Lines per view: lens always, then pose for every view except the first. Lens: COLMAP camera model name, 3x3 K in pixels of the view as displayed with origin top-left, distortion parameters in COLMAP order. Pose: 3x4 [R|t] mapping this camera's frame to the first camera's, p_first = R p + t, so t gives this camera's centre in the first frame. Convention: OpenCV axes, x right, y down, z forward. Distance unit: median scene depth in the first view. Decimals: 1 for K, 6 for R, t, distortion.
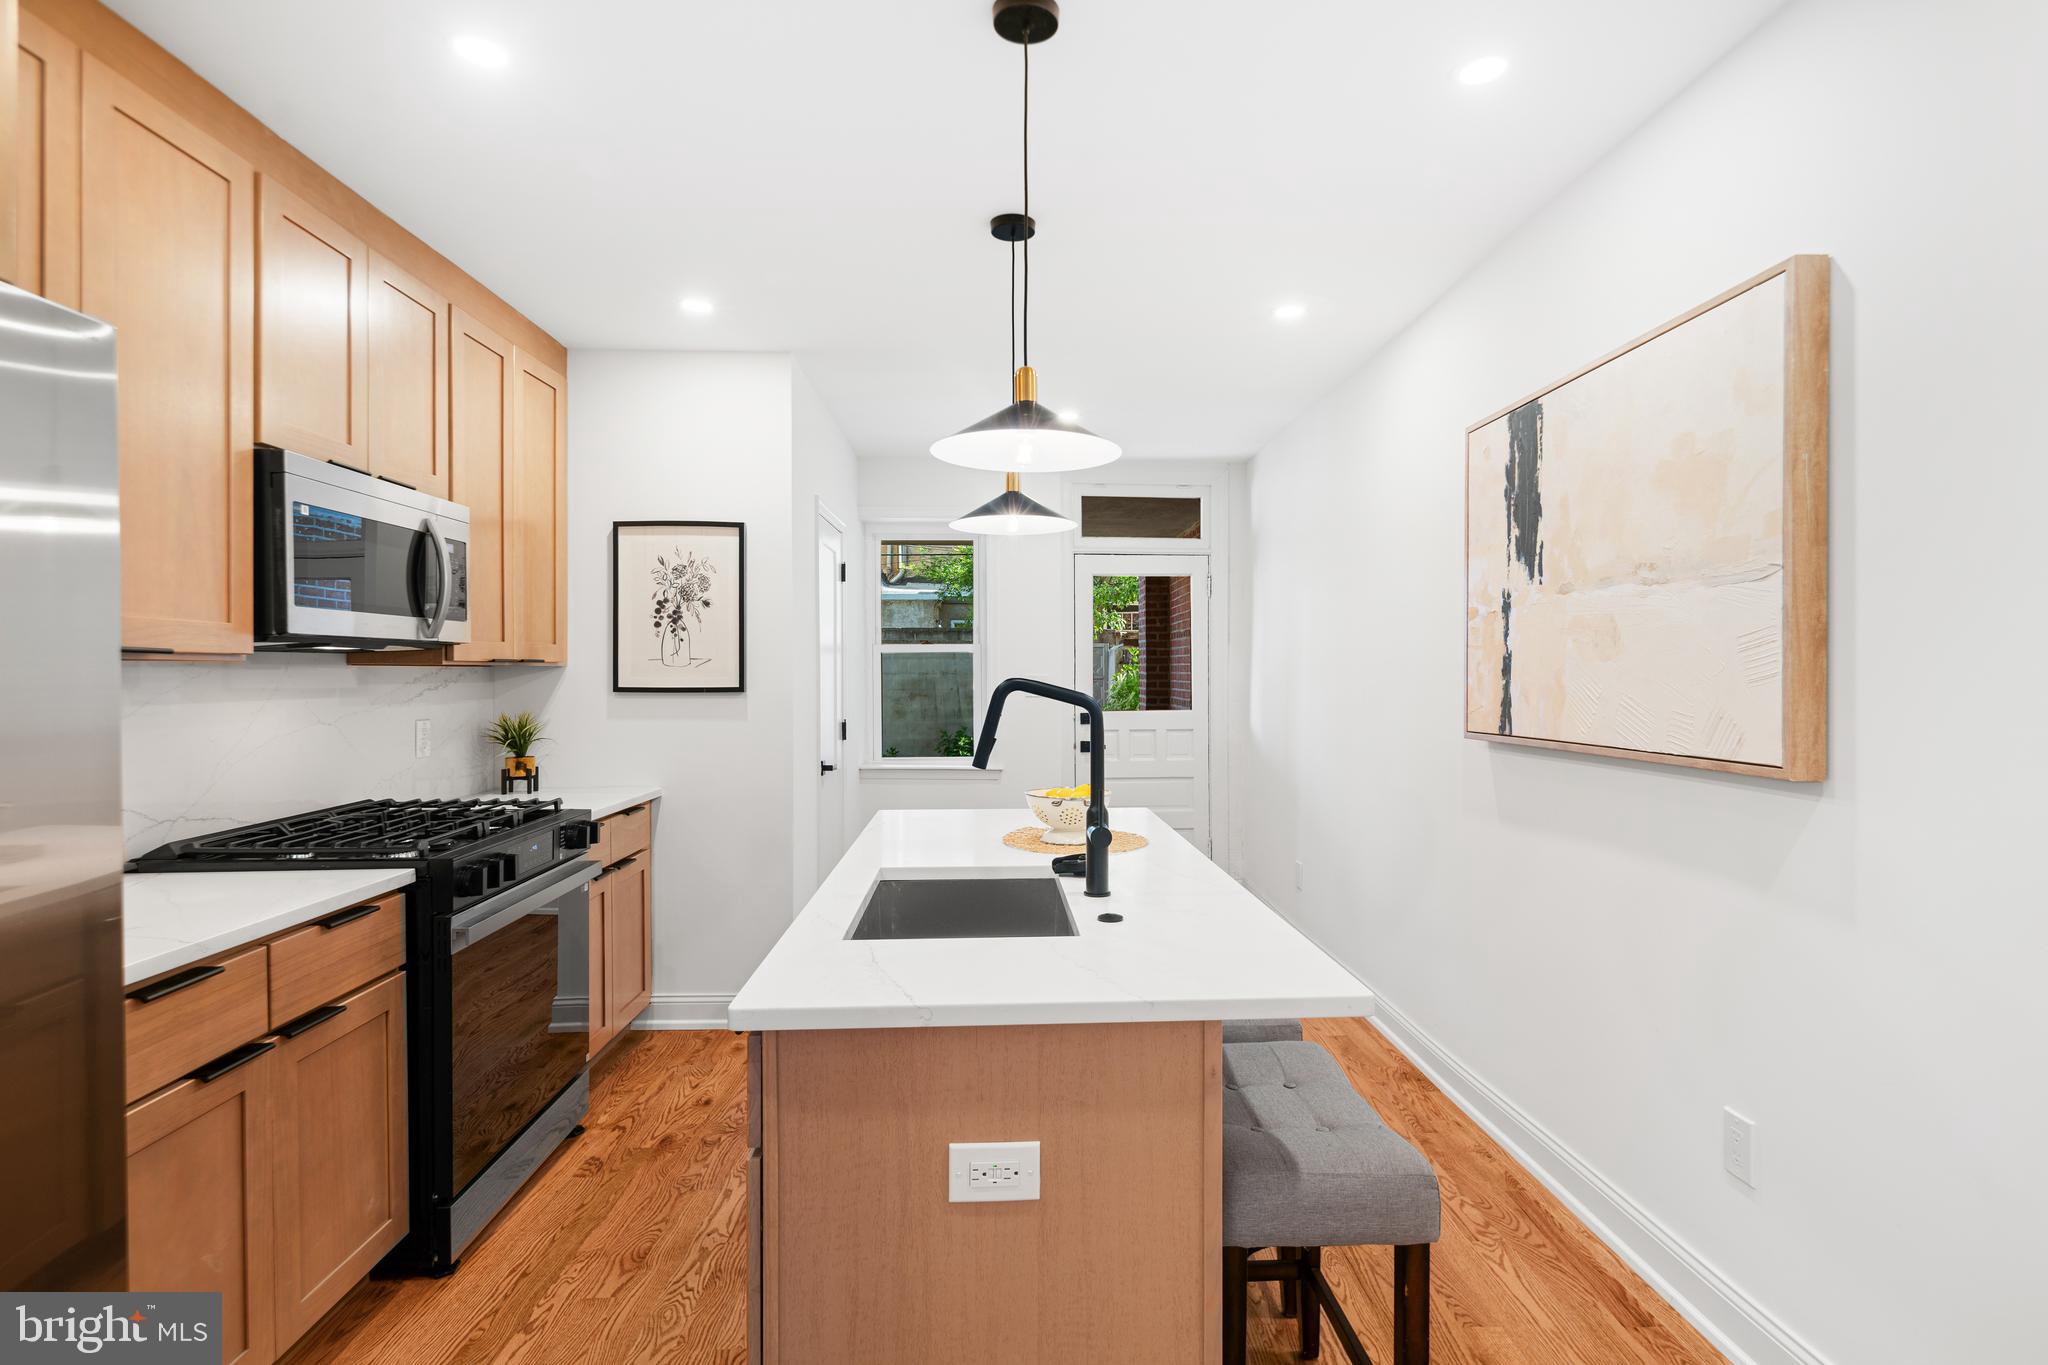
lens RADIAL K [[1006.7, 0, 1037.2], [0, 1006.7, 685.6], [0, 0, 1]] dist [0.002055, 0.000126]
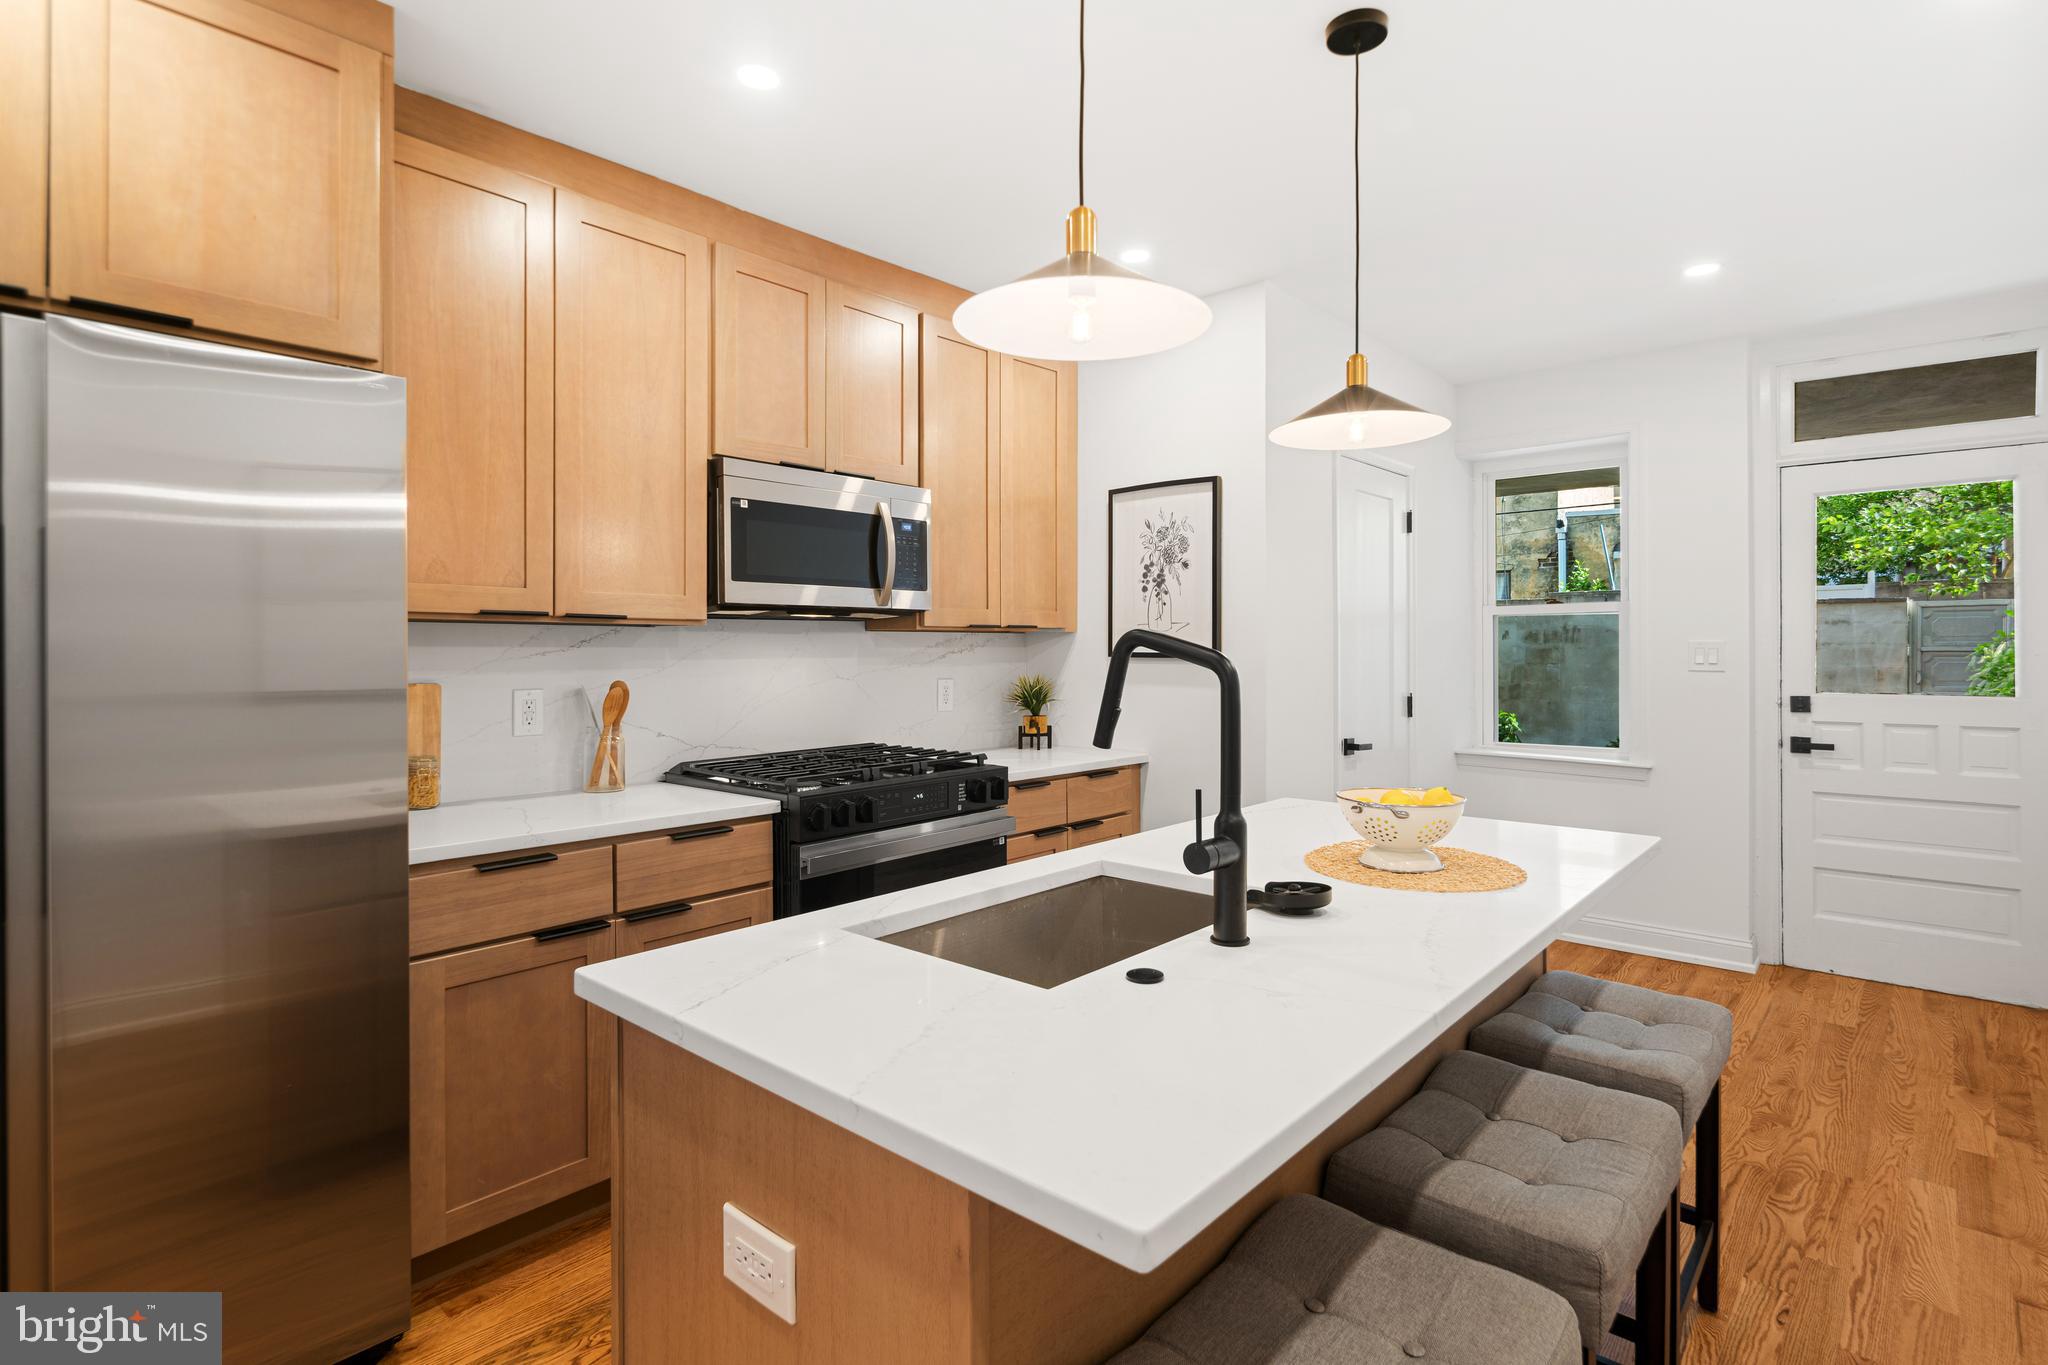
lens RADIAL K [[999.6, 0, 1019.3], [0, 999.6, 653.7], [0, 0, 1]] dist [0.012642, -0.014854]
pose [[0.715180, 0.003717, -0.698930, 0.288139], [-0.008383, 0.999960, -0.003260, 0.009442], [0.698890, 0.008191, 0.715182, 0.269206]]
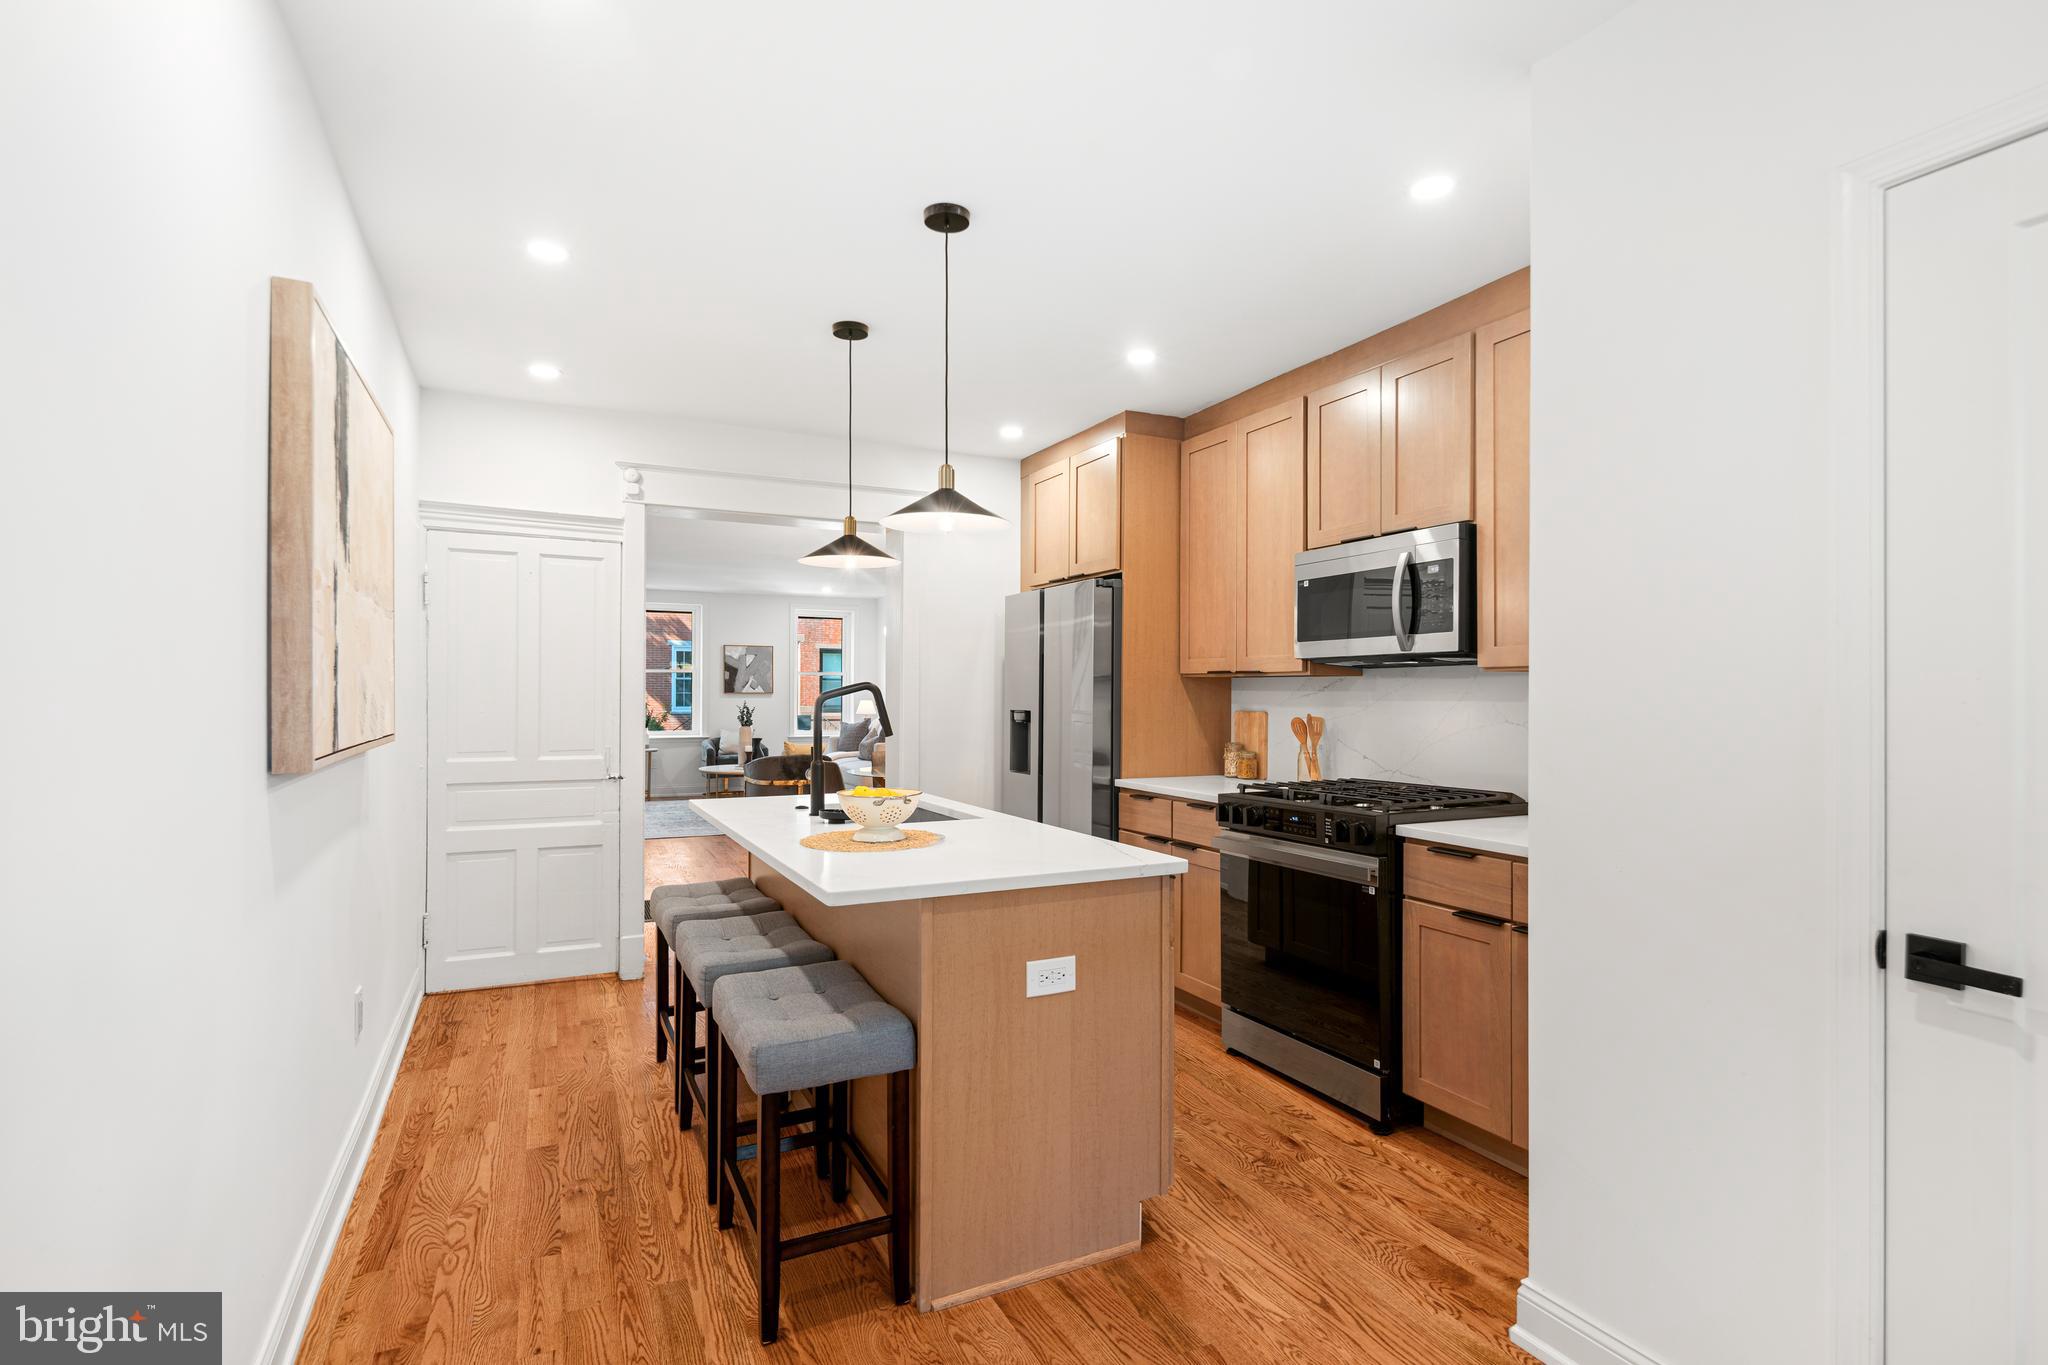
lens RADIAL K [[1006.7, 0, 1037.2], [0, 1006.7, 685.6], [0, 0, 1]] dist [0.002055, 0.000126]
pose [[-0.913408, -0.003099, -0.407034, 0.266102], [-0.005126, 0.999979, 0.003889, -0.006807], [0.407014, 0.005639, -0.913405, 1.763737]]
